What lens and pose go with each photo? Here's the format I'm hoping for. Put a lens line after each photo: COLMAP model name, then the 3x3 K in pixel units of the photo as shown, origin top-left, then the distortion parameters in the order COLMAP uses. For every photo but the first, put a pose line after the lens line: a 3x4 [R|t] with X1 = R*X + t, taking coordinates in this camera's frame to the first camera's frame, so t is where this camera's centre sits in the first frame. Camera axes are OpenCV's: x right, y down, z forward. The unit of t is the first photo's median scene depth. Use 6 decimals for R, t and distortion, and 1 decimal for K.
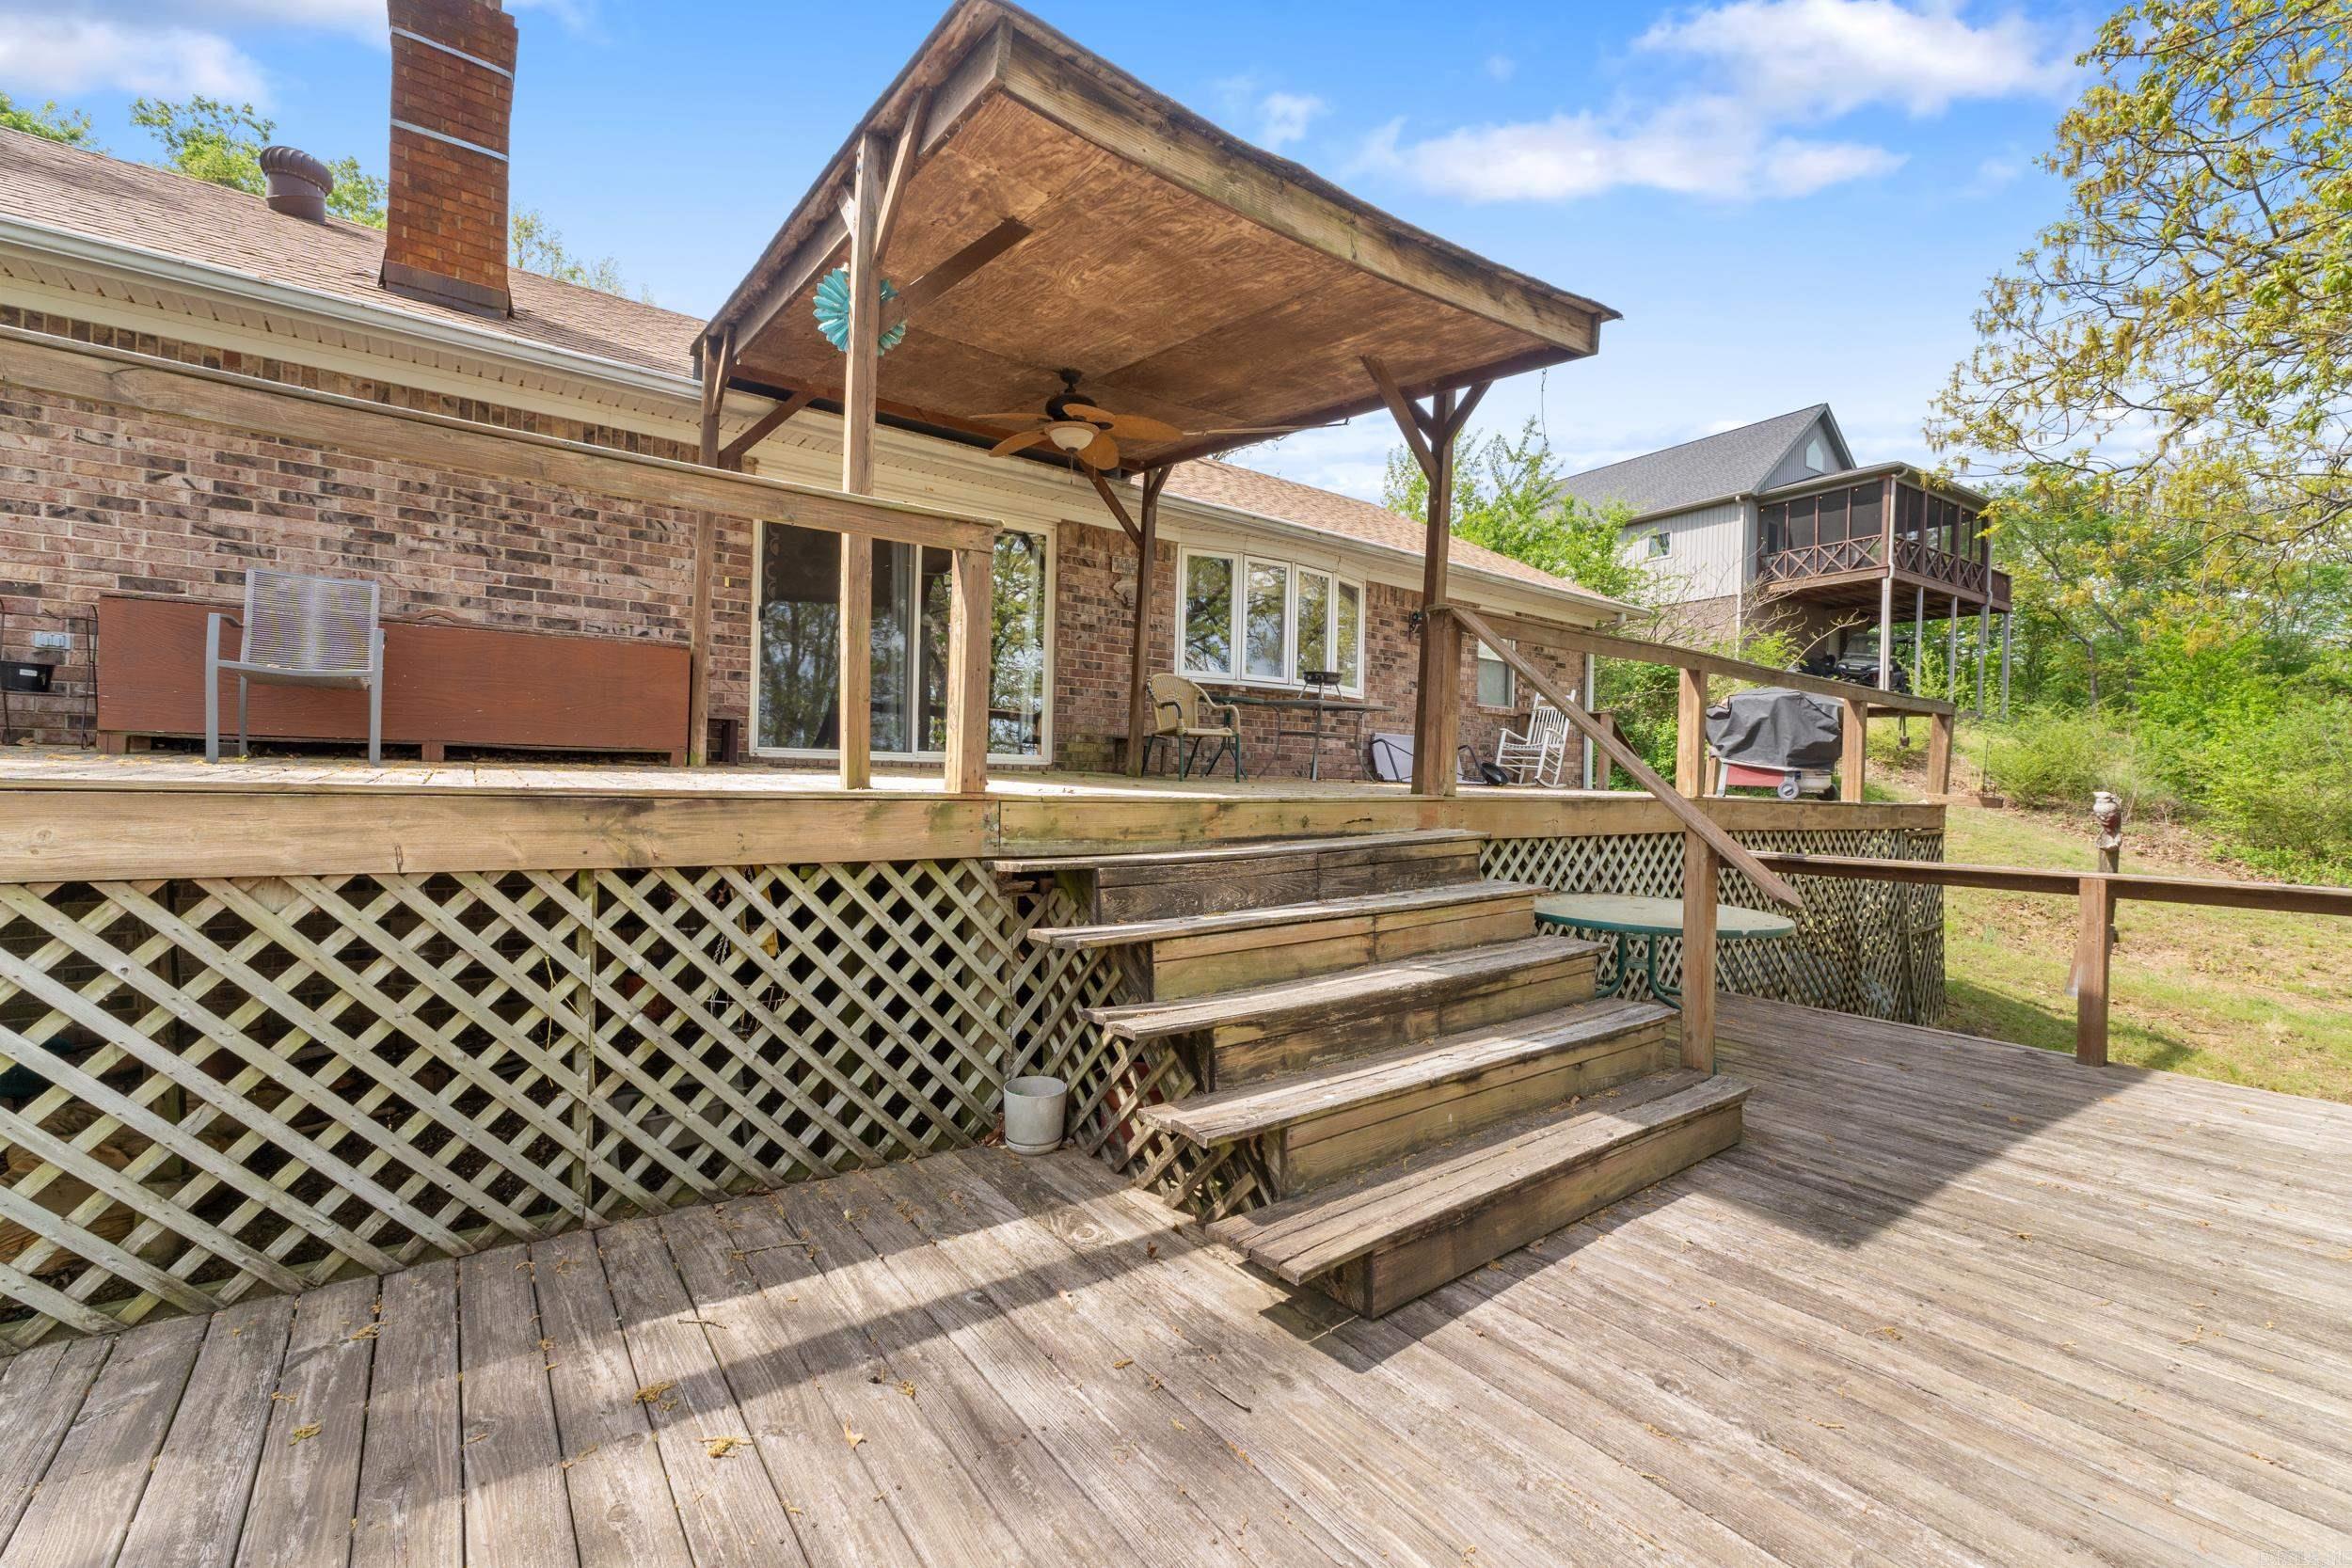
lens RADIAL K [[988.0, 0, 1179.5], [0, 988.0, 782.5], [0, 0, 1]] dist [0.002903, 0.000683]
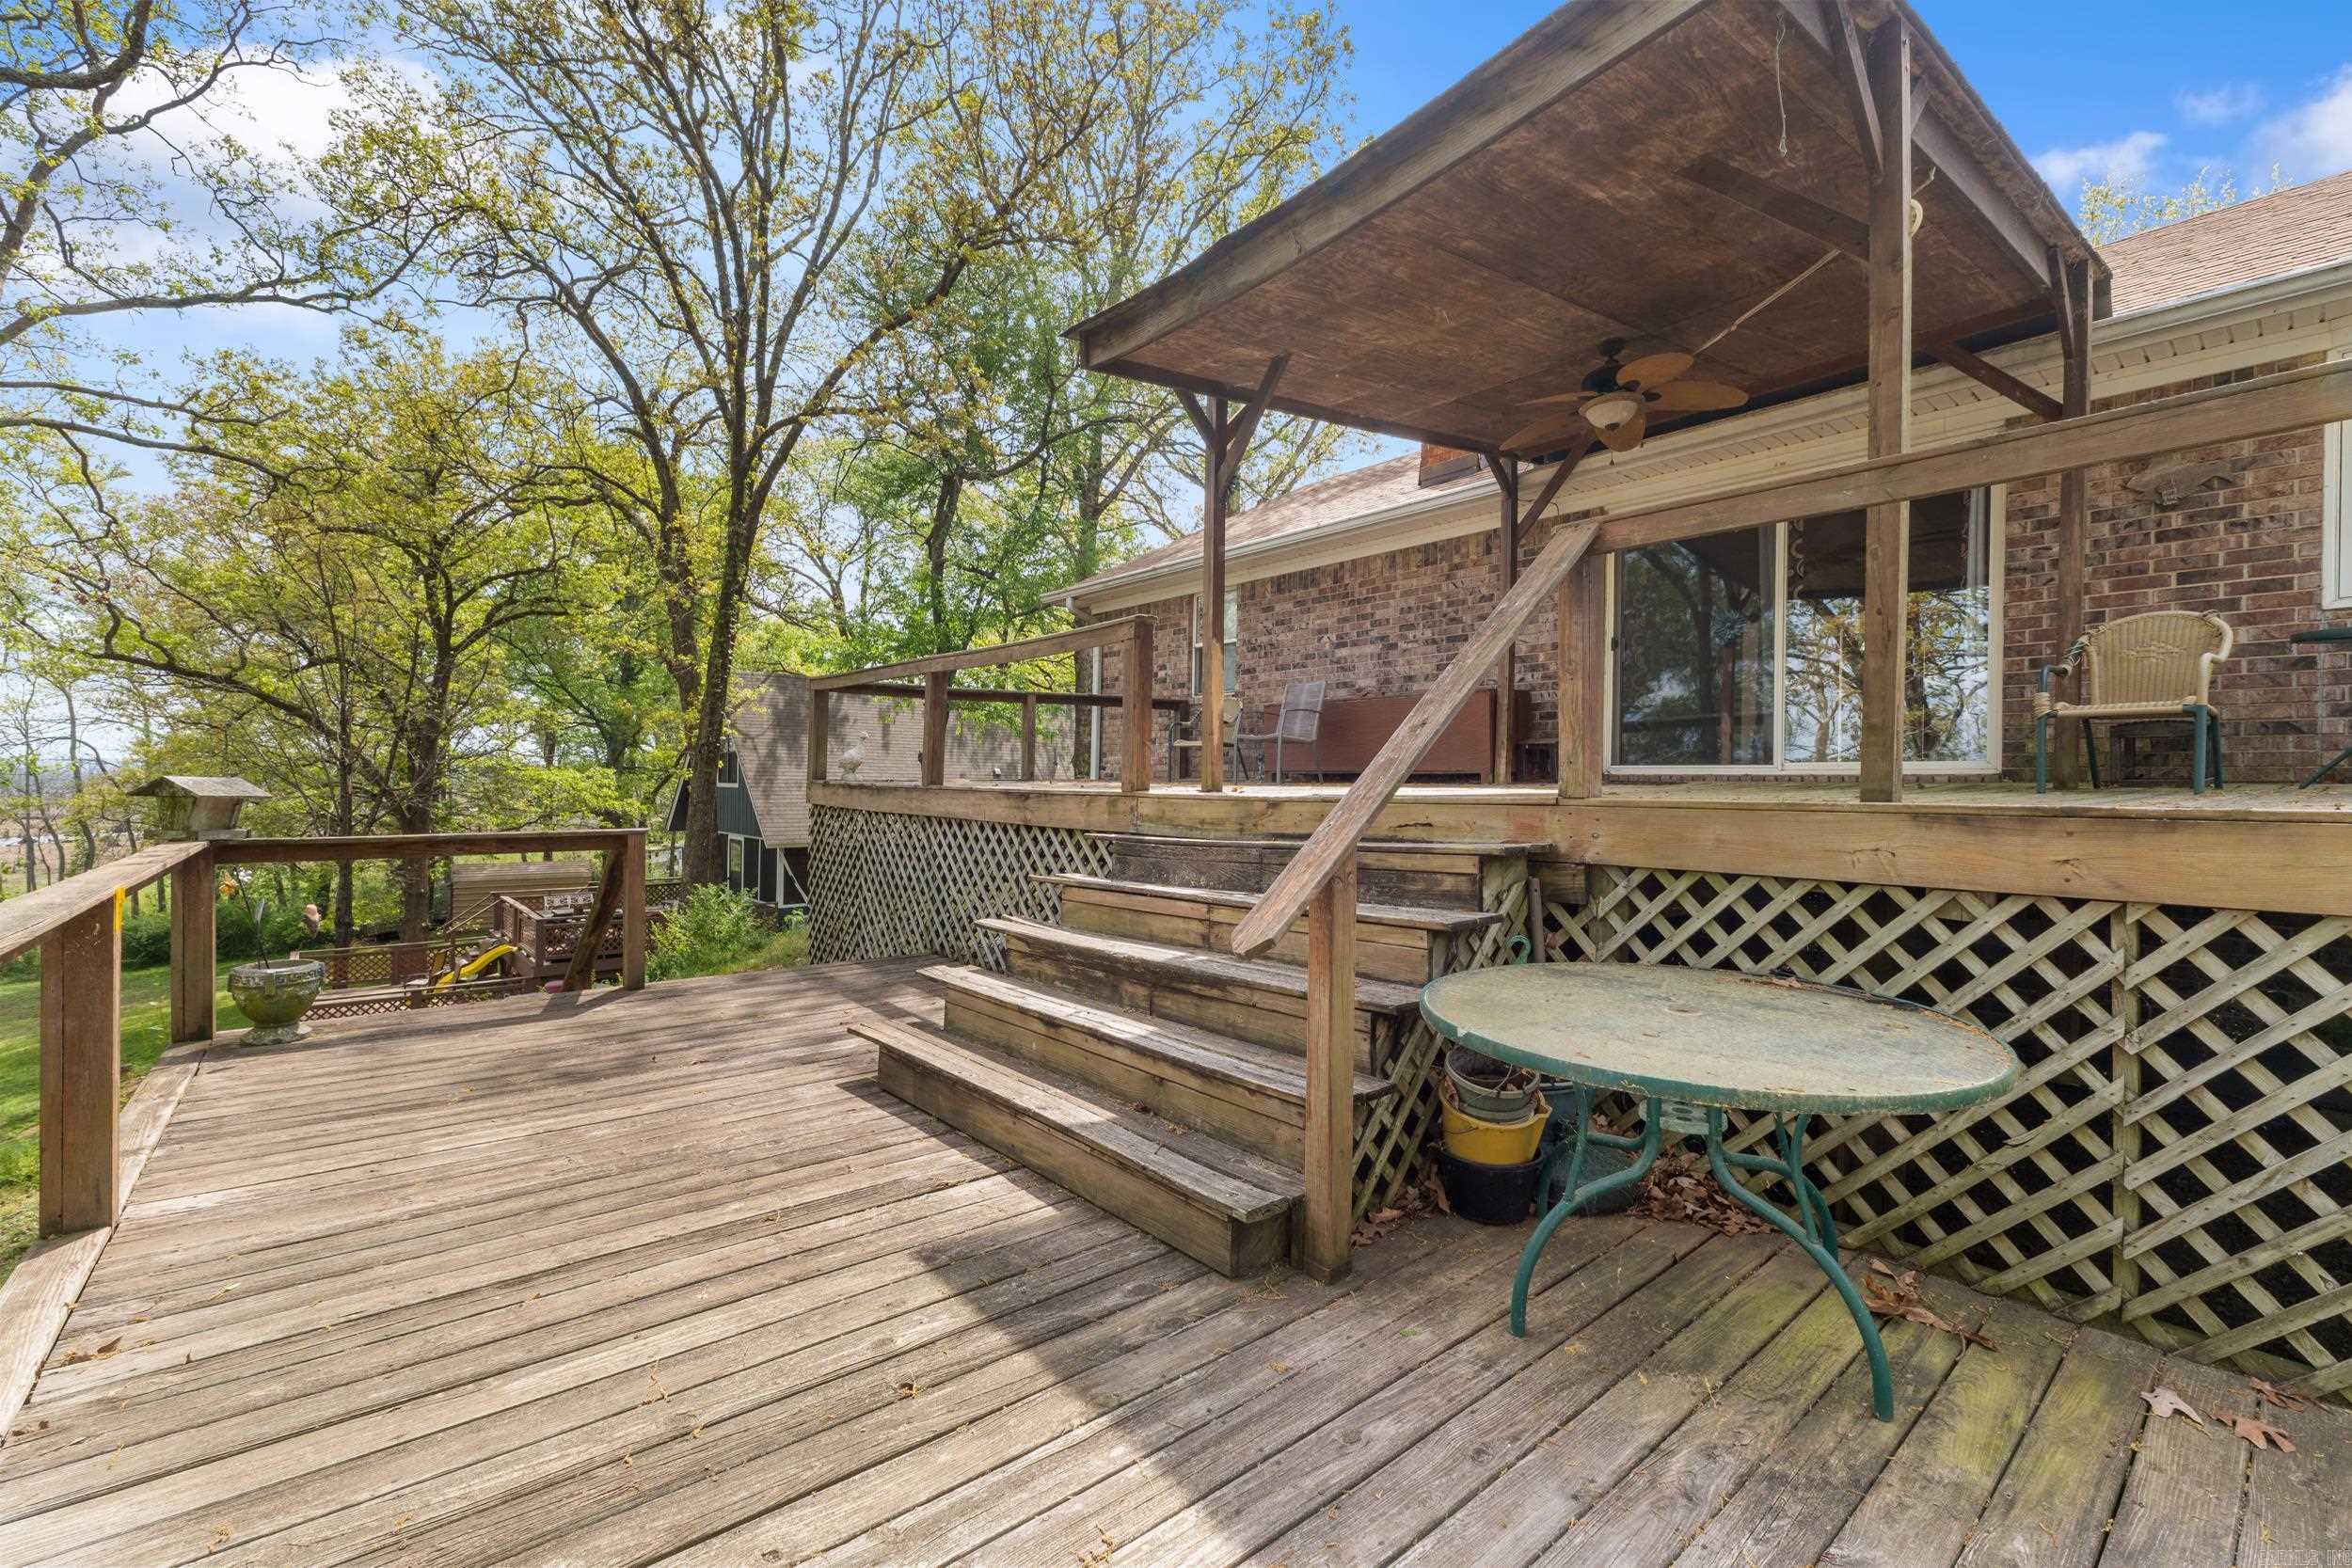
lens RADIAL K [[975.8, 0, 1179.8], [0, 975.8, 788.1], [0, 0, 1]] dist [0.001851, 0.000629]
pose [[0.066270, -0.017424, -0.997650, 0.566938], [-0.012008, 0.999761, -0.018258, 0.013391], [0.997729, 0.013189, 0.066045, 0.409609]]
